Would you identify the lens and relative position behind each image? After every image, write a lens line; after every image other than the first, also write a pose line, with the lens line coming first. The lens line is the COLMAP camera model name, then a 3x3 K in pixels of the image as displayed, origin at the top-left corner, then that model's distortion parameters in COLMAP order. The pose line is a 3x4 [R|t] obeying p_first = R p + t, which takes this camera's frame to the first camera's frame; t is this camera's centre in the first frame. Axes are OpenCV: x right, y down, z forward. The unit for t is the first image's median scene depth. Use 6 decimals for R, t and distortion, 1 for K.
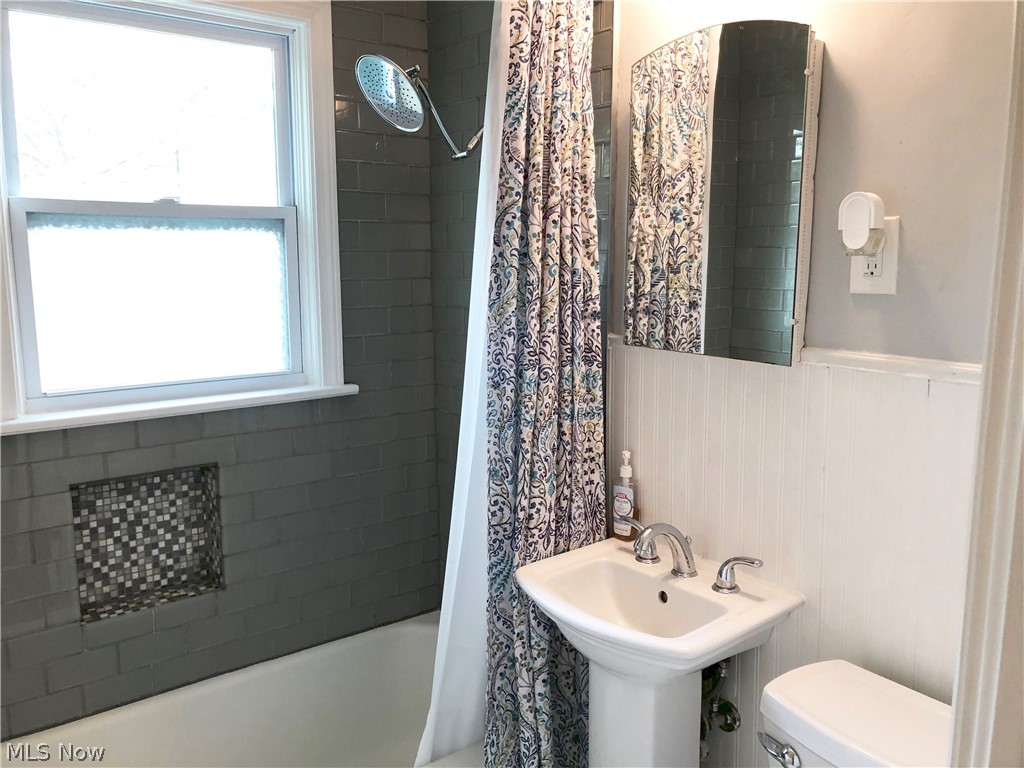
lens RADIAL K [[834.0, 0, 508.9], [0, 834.0, 383.4], [0, 0, 1]] dist [0.044315, -0.038056]
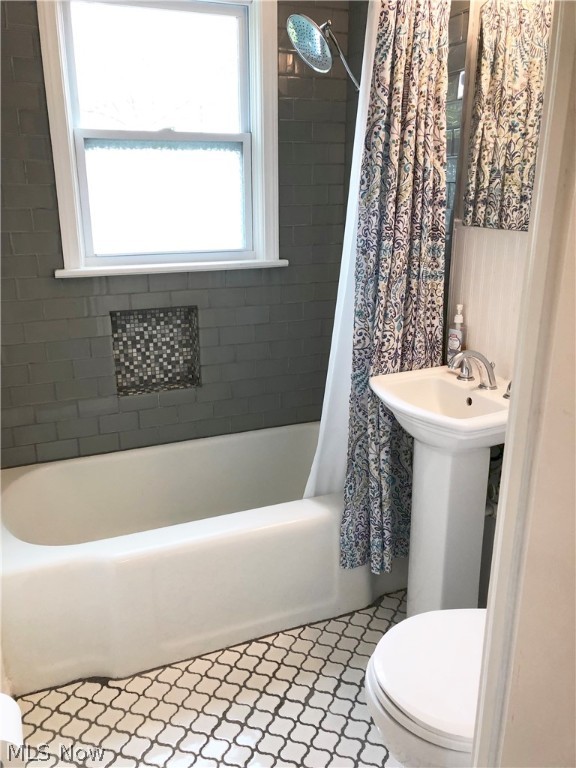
lens RADIAL K [[625.5, 0, 291.6], [0, 625.5, 383.7], [0, 0, 1]] dist [0.044315, -0.038056]
pose [[0.965085, 0.071838, -0.251895, 0.144475], [-0.036164, 0.988990, 0.143495, 0.072177], [0.259430, -0.129375, 0.957057, -0.105052]]
